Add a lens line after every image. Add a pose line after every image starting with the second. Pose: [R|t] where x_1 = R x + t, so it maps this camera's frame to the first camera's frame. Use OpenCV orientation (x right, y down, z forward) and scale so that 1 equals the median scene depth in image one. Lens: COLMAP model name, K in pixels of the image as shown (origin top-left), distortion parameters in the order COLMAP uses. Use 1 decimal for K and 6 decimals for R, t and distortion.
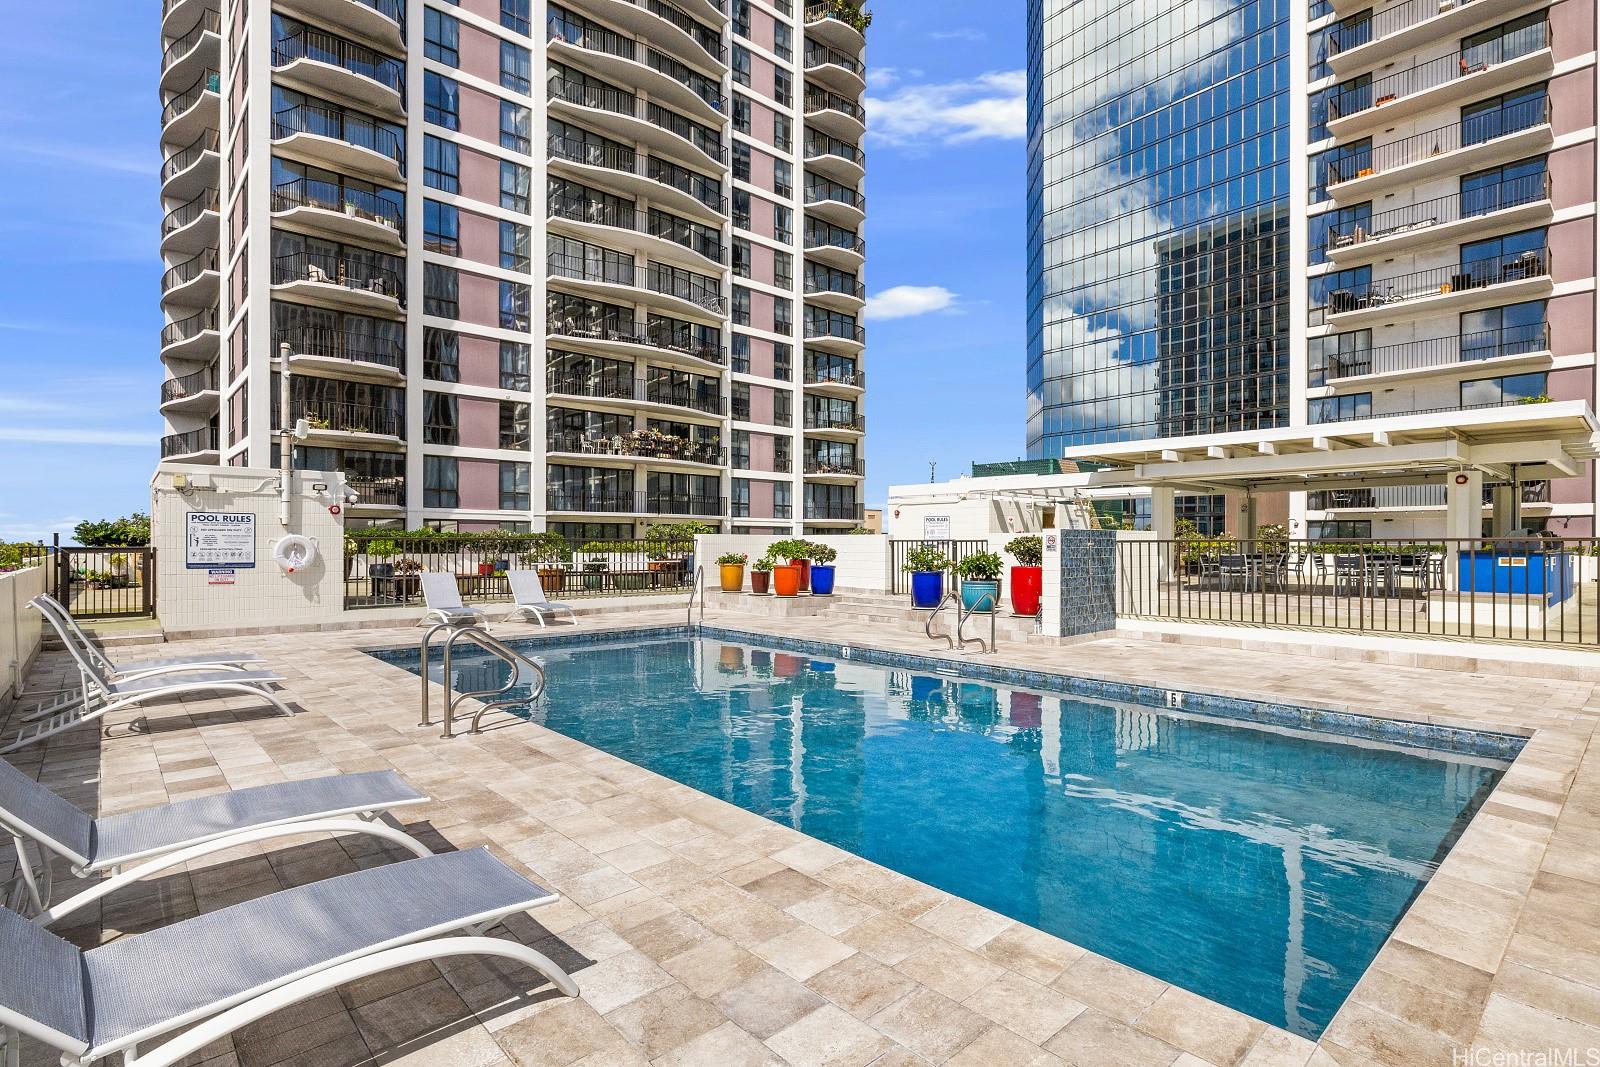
lens RADIAL K [[777.8, 0, 805.1], [0, 777.8, 542.1], [0, 0, 1]] dist [-0.002069, 0.000920]
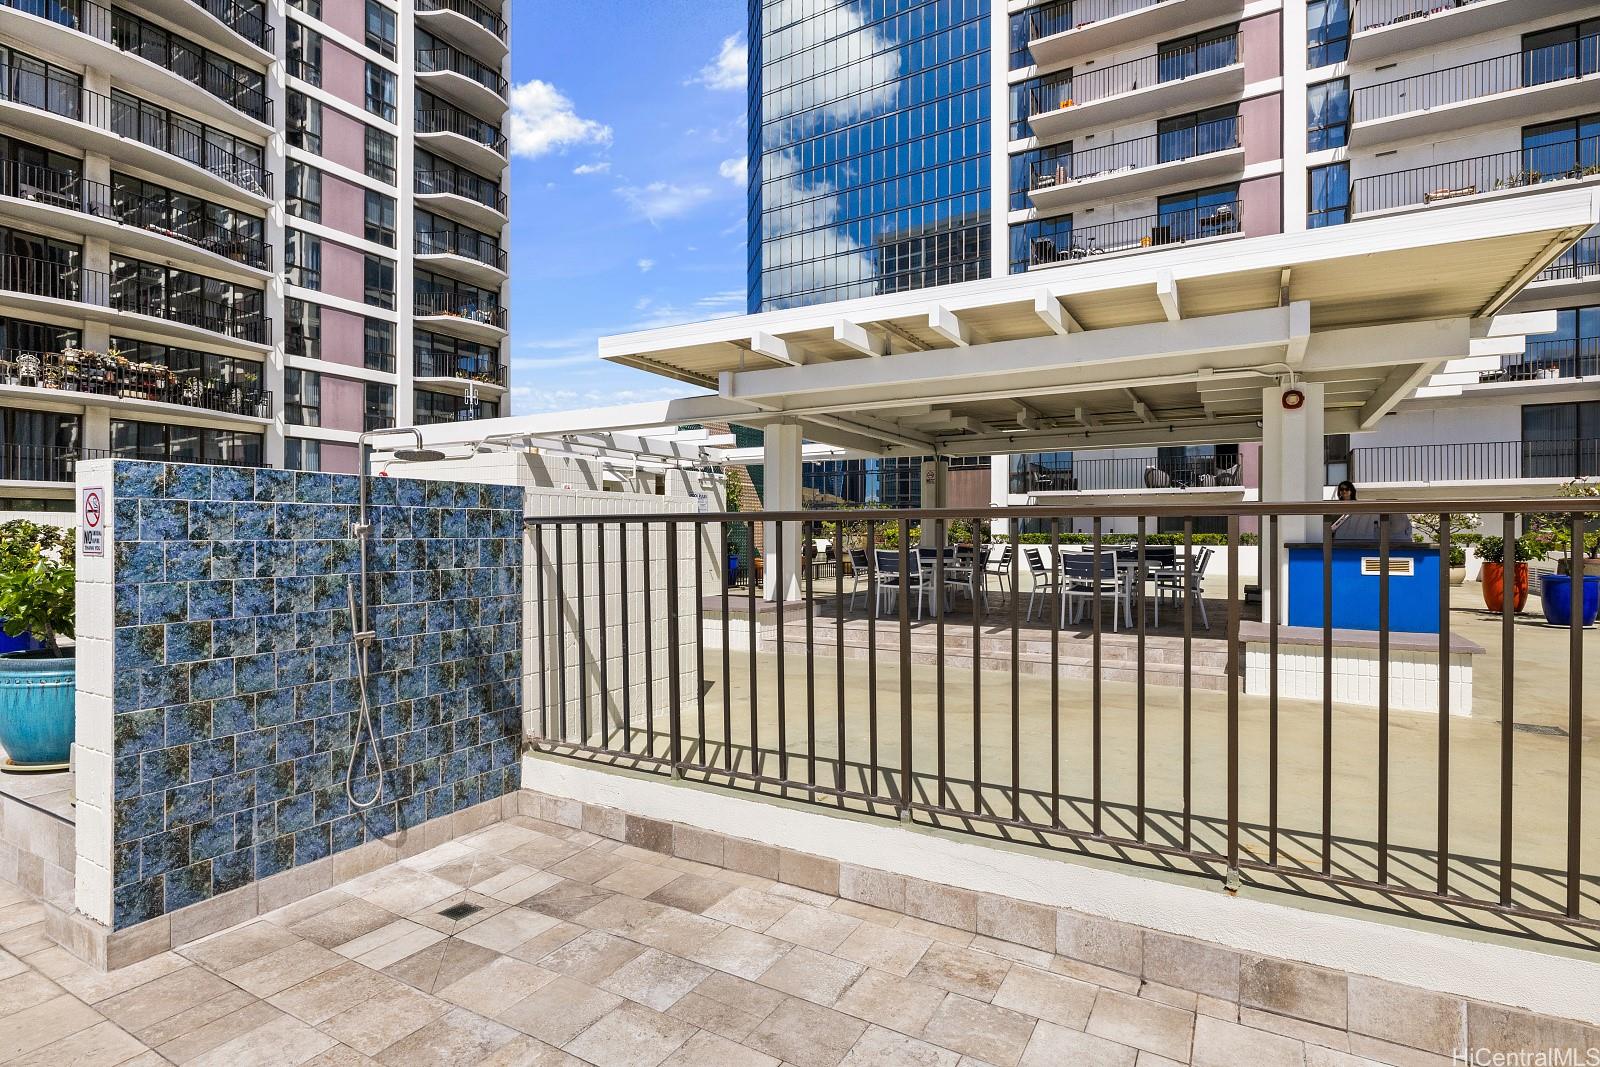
lens RADIAL K [[796.4, 0, 800.0], [0, 796.4, 533.5], [0, 0, 1]] dist [-0.027975, 0.026491]
pose [[0.948802, 0.000508, 0.315871, 0.130854], [-0.001166, 0.999998, 0.001893, 0.001319], [-0.315869, -0.002164, 0.948800, 0.209043]]
